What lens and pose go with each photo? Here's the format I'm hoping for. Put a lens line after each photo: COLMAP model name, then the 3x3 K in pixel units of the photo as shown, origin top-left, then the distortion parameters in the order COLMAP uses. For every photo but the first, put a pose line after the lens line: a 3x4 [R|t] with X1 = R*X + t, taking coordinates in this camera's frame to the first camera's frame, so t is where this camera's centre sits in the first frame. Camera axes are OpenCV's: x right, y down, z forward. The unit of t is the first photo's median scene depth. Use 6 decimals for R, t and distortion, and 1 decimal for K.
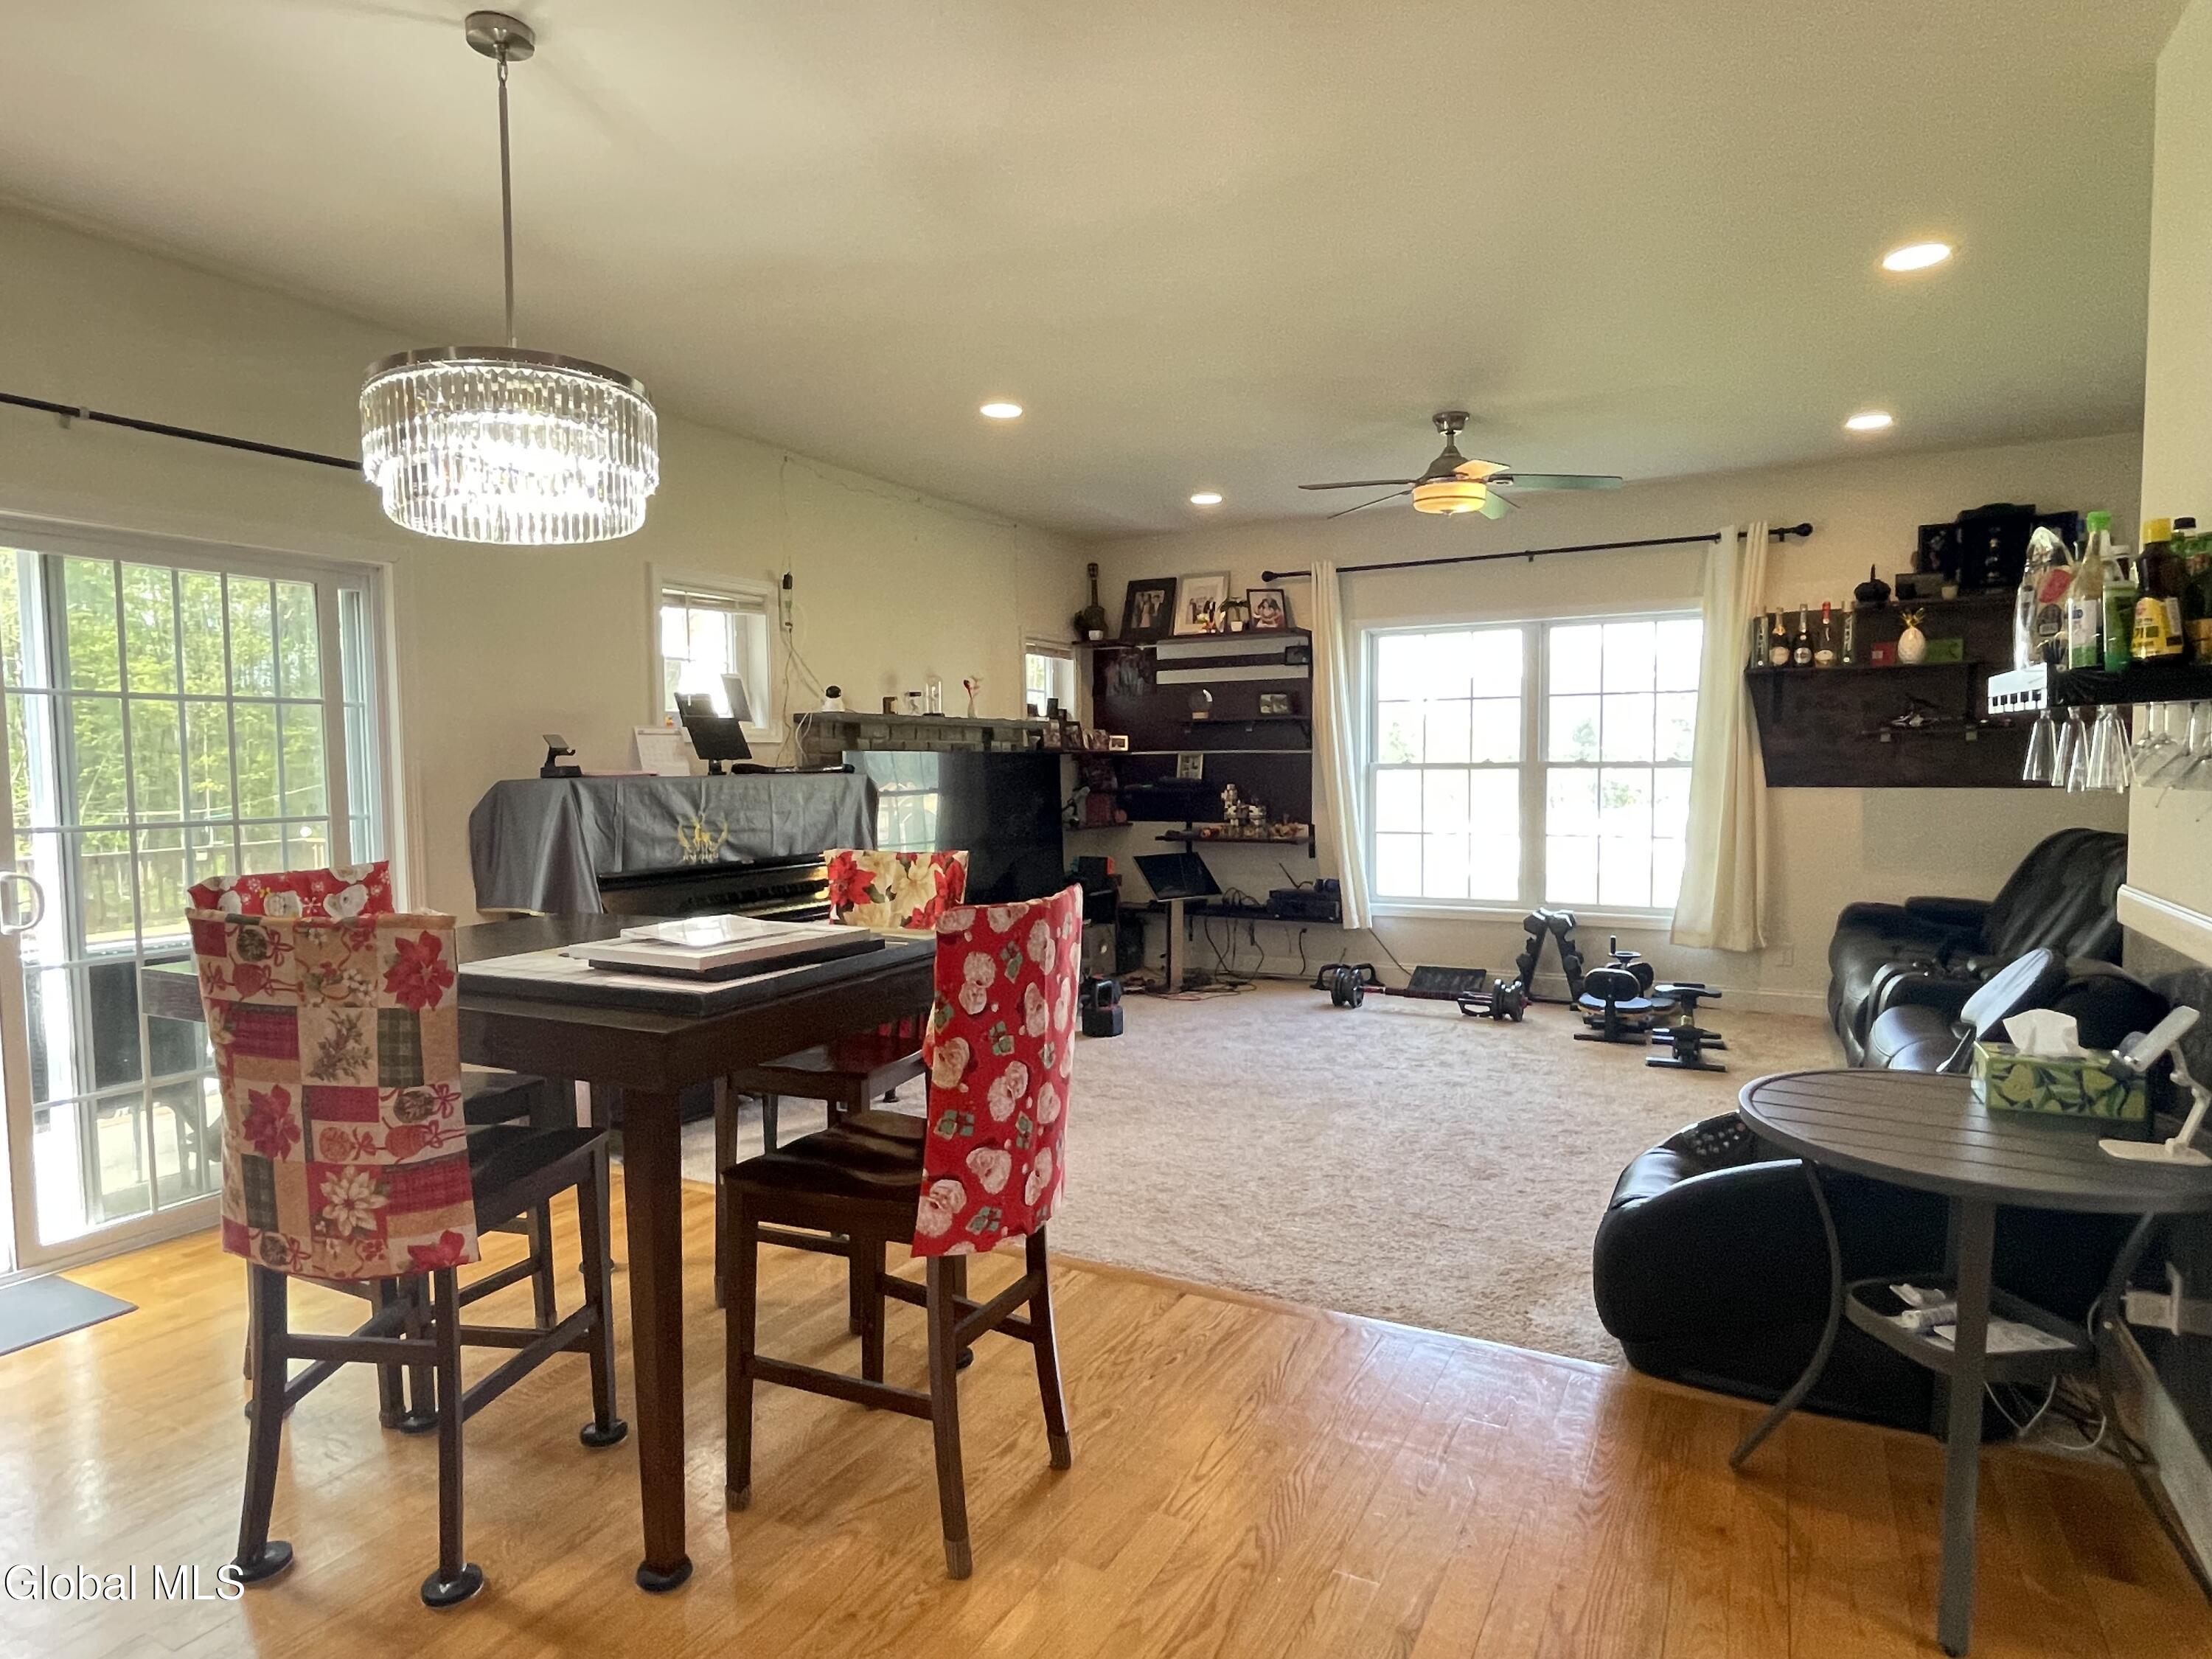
lens RADIAL K [[1252.4, 0, 1099.7], [0, 1252.4, 836.0], [0, 0, 1]] dist [0.003453, -0.005601]
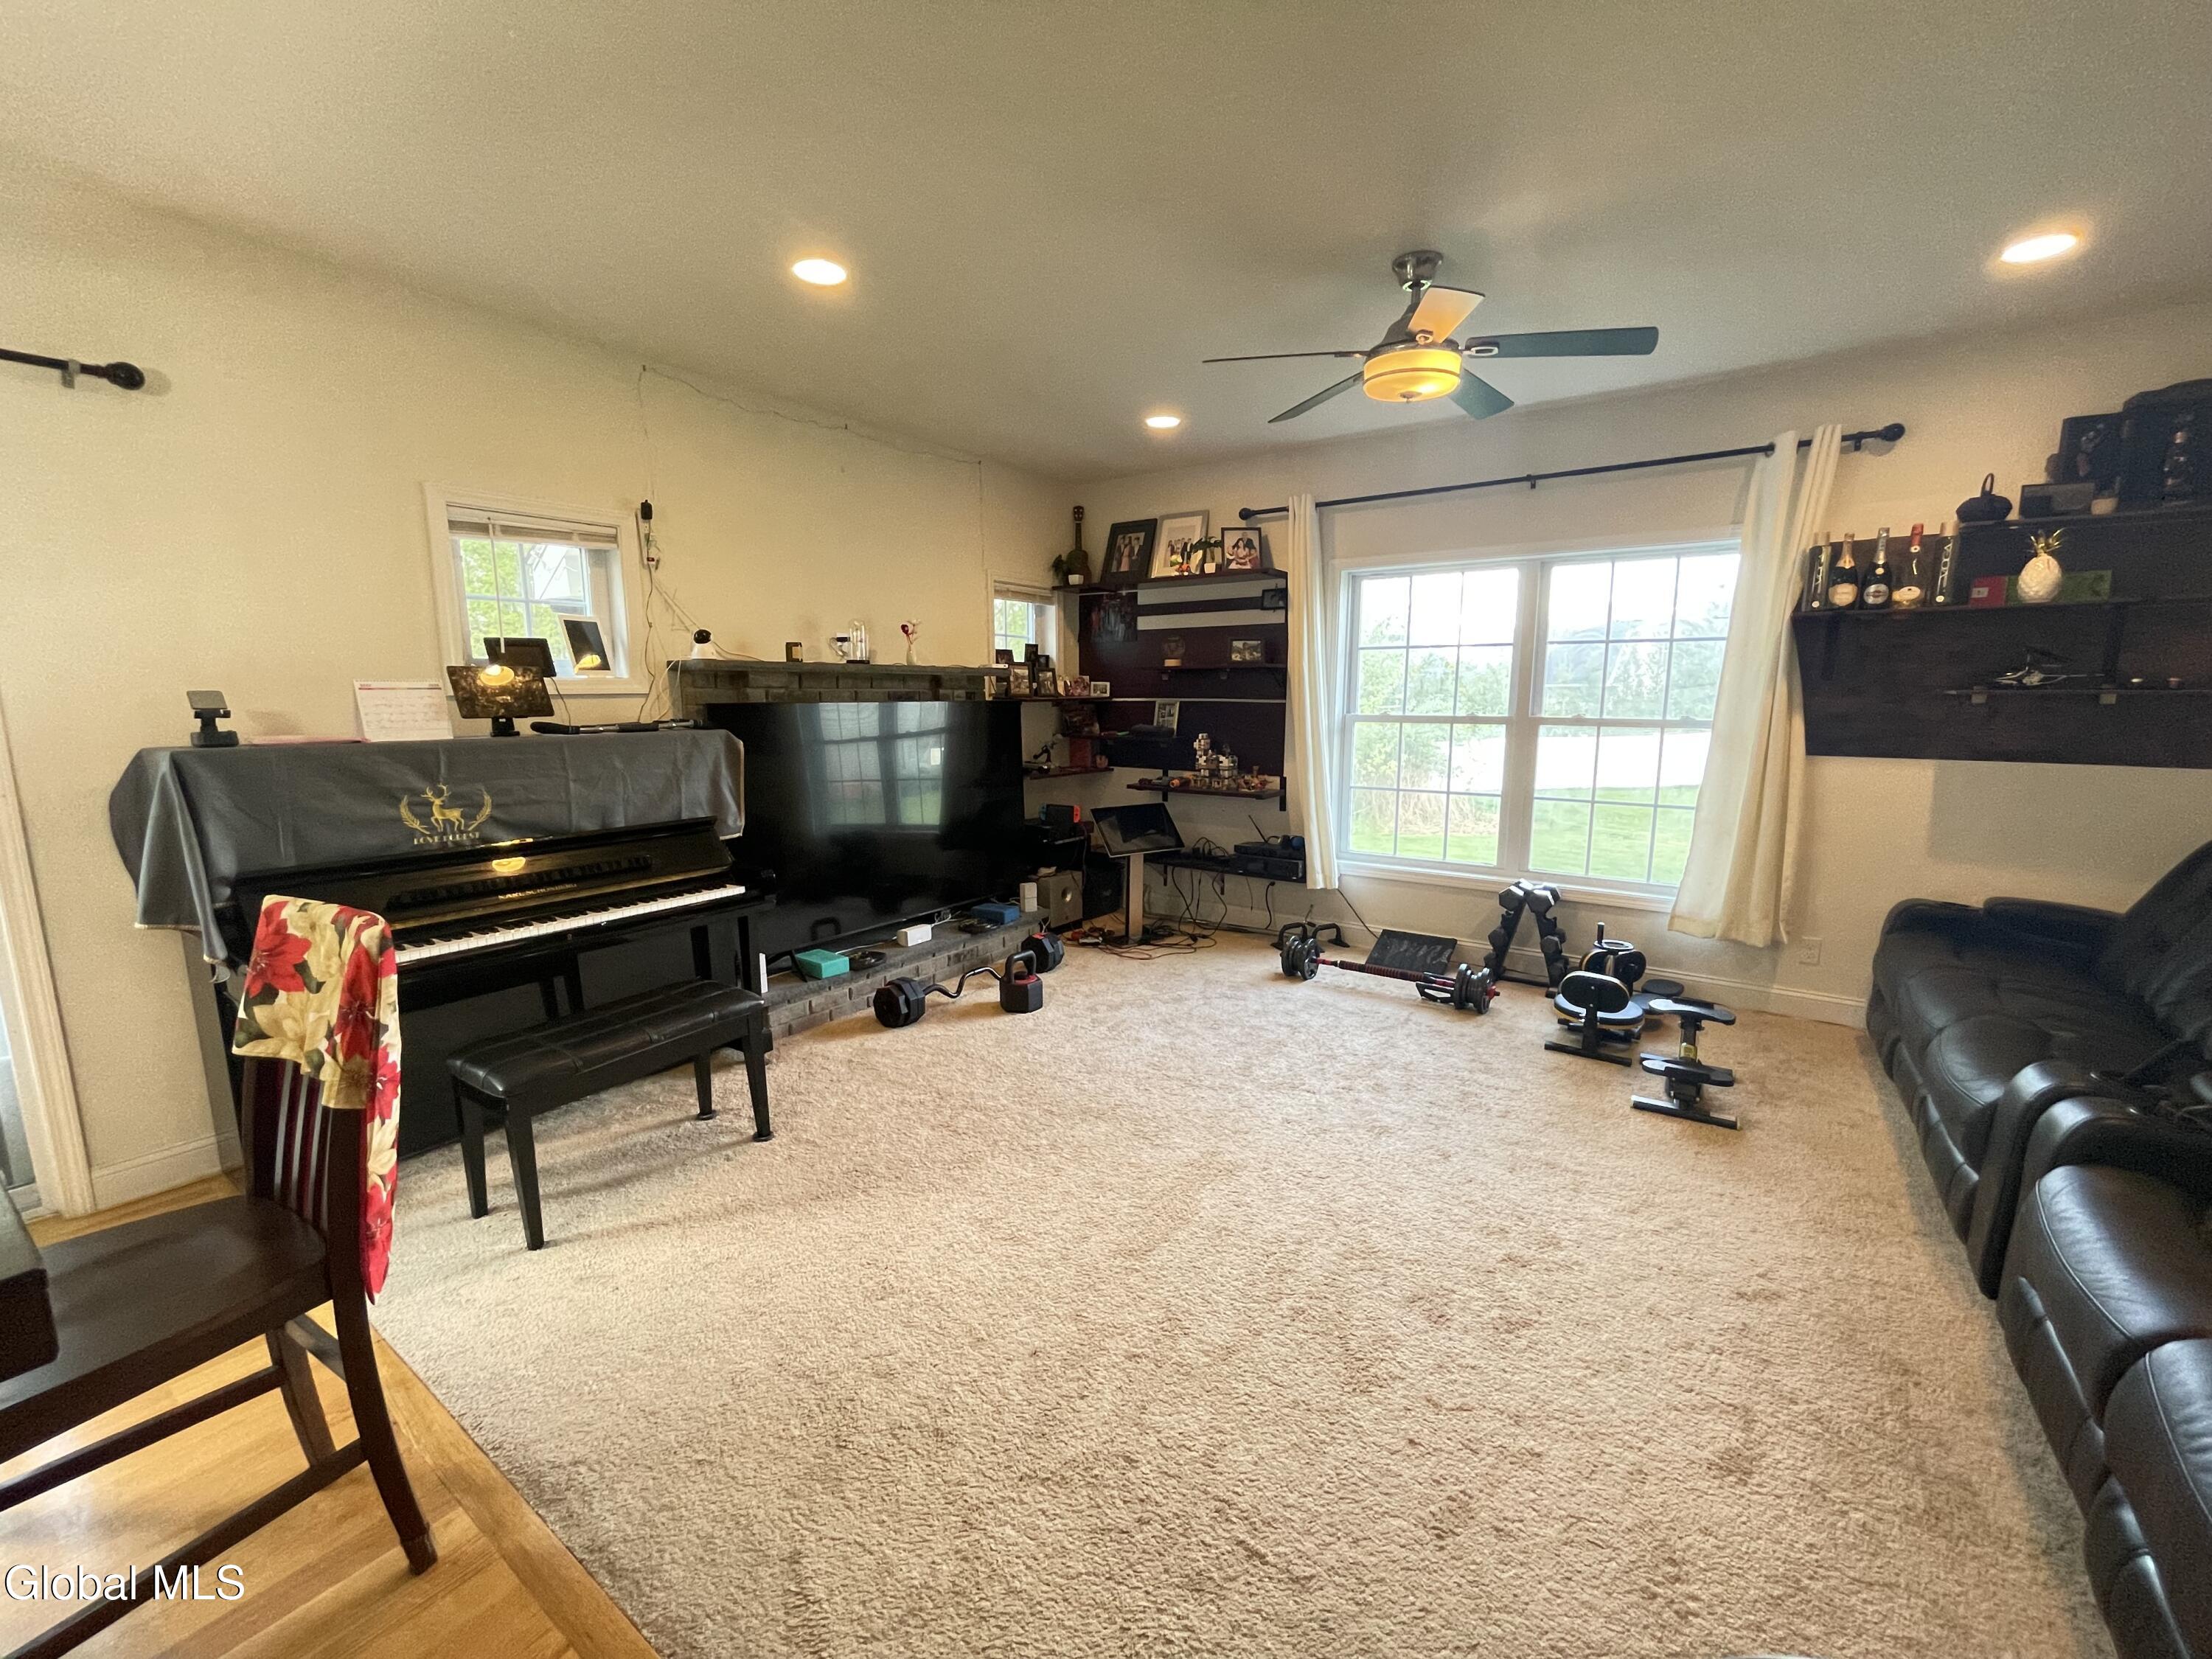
lens RADIAL K [[901.1, 0, 1104.2], [0, 901.1, 837.5], [0, 0, 1]] dist [-0.005062, 0.000321]
pose [[0.992569, 0.028446, -0.118312, 0.134566], [-0.016086, 0.994433, 0.104139, -0.038558], [0.120615, -0.101462, 0.987501, 0.335298]]
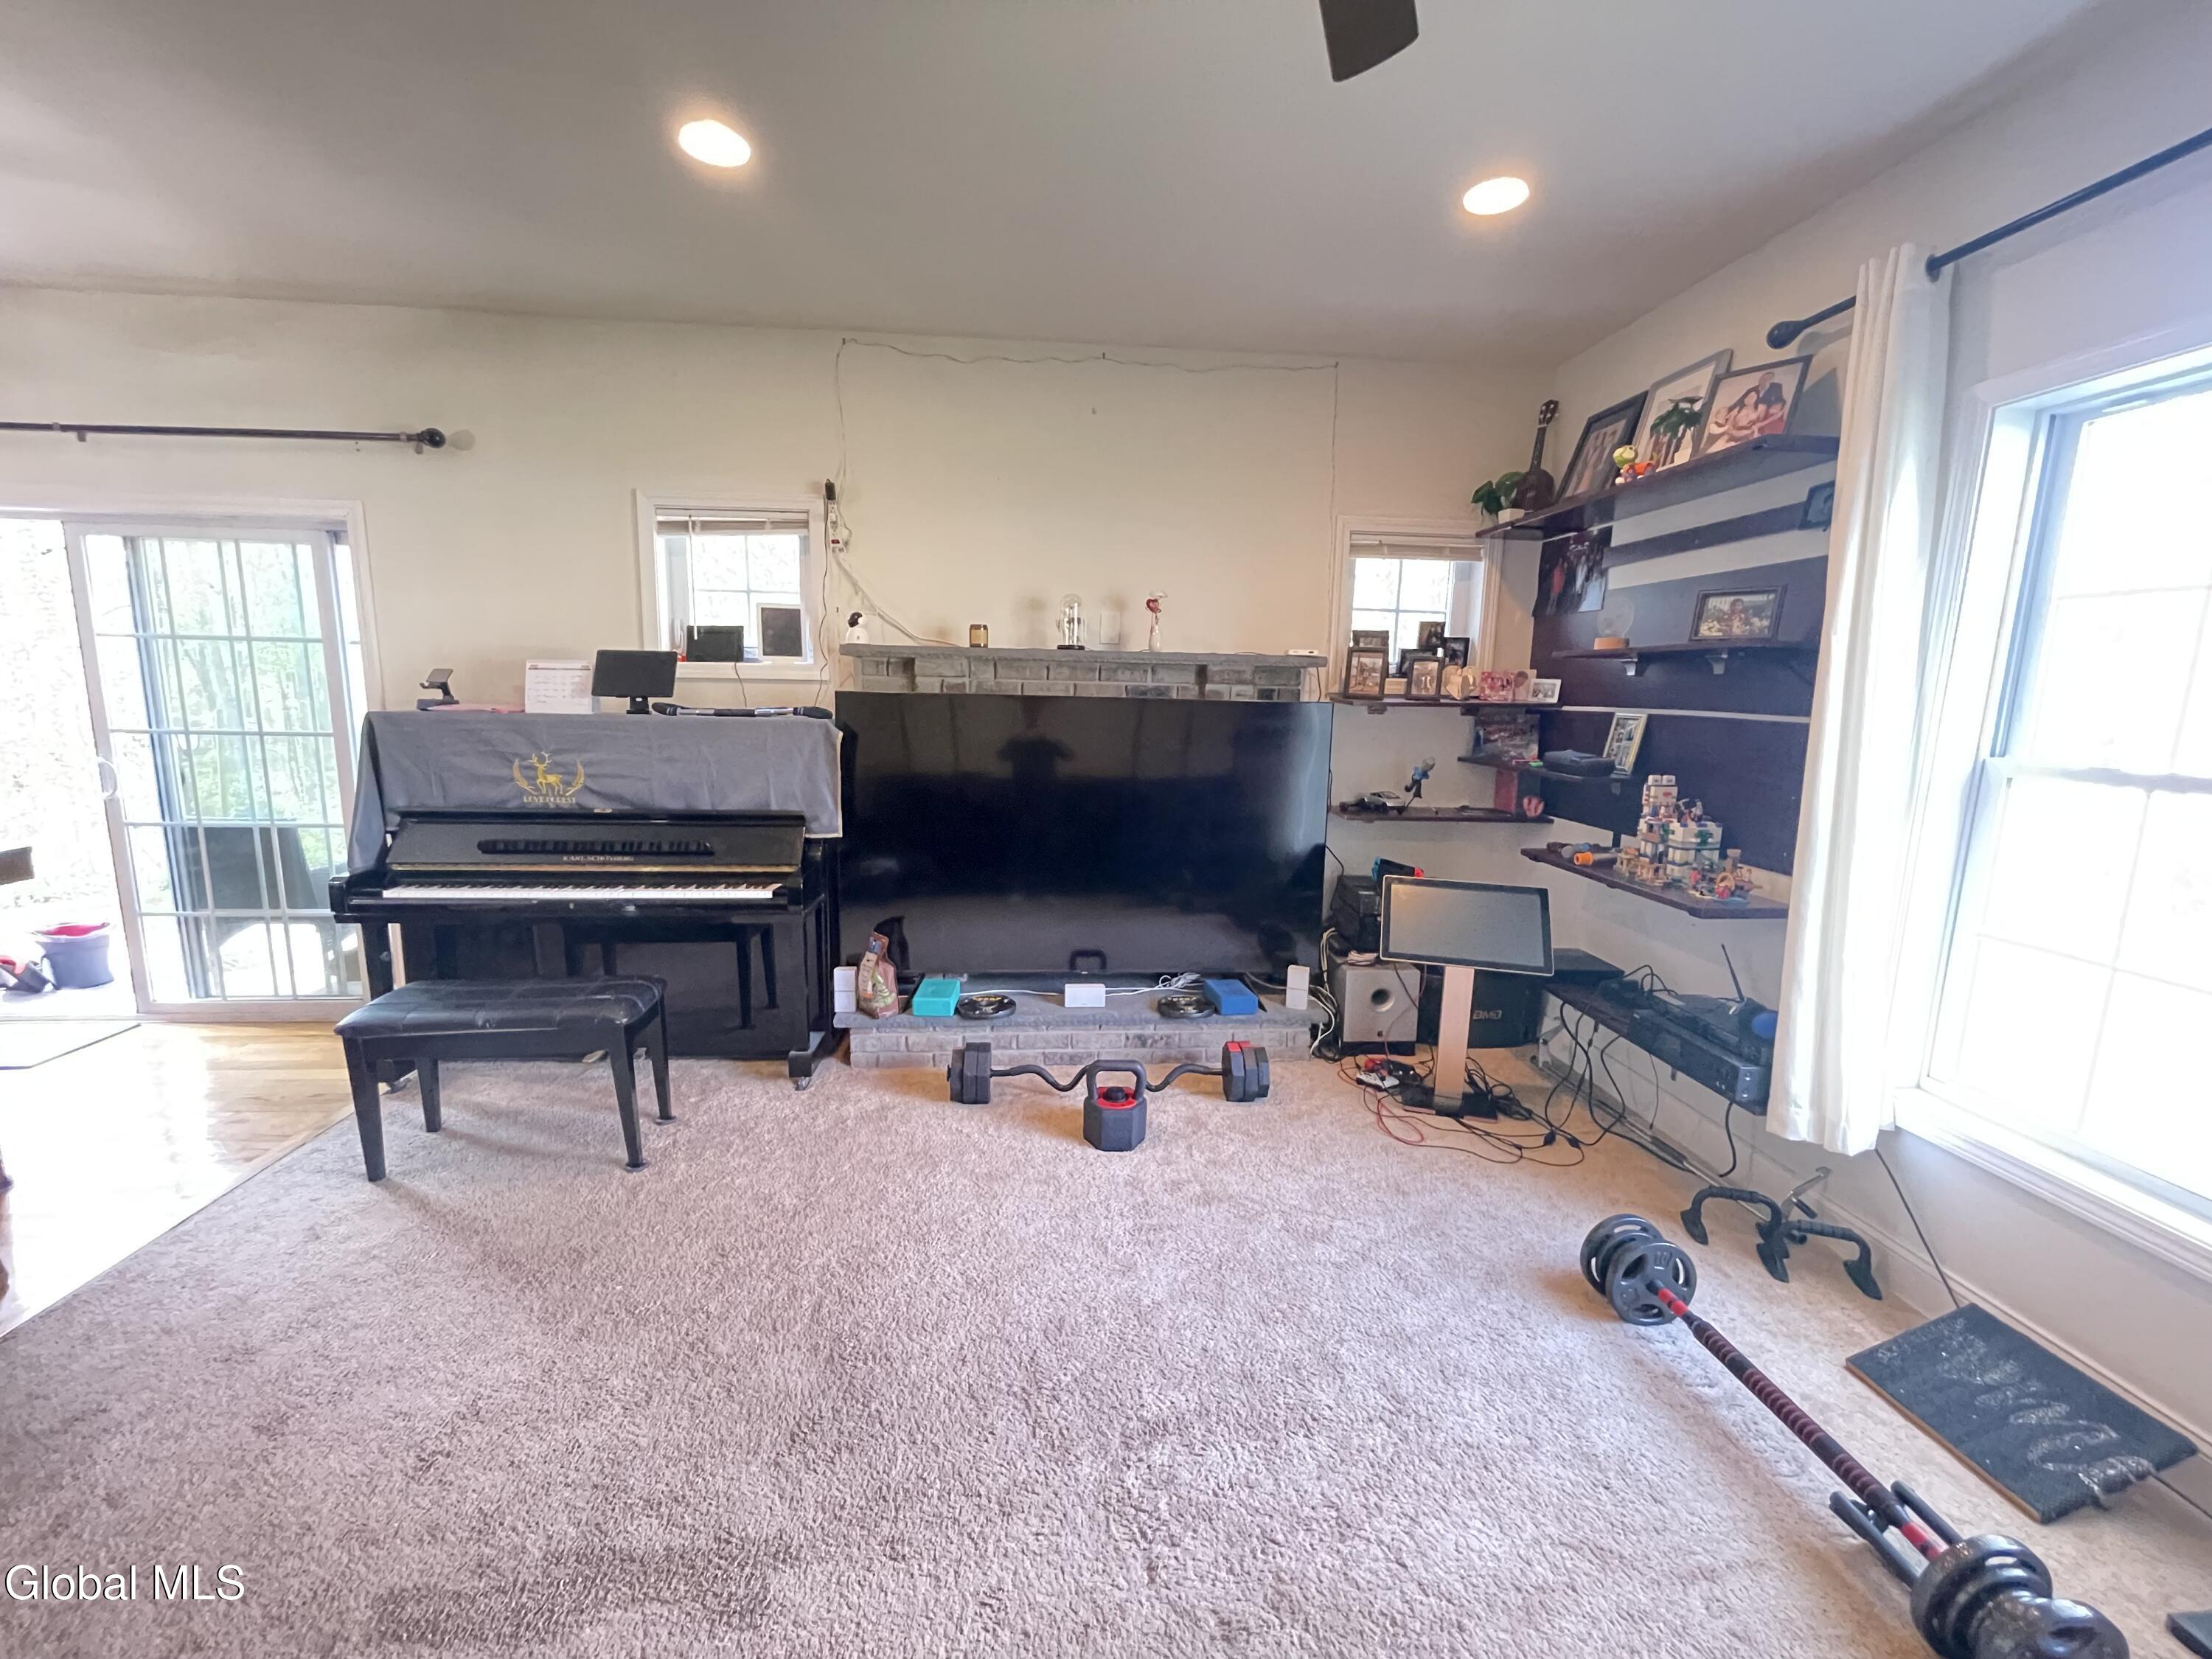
lens RADIAL K [[901.1, 0, 1098.1], [0, 901.1, 835.0], [0, 0, 1]] dist [-0.005062, 0.000321]
pose [[0.548884, 0.157280, -0.820969, 0.344056], [-0.076340, 0.987466, 0.138139, -0.060311], [0.832405, -0.013150, 0.554011, 0.701278]]
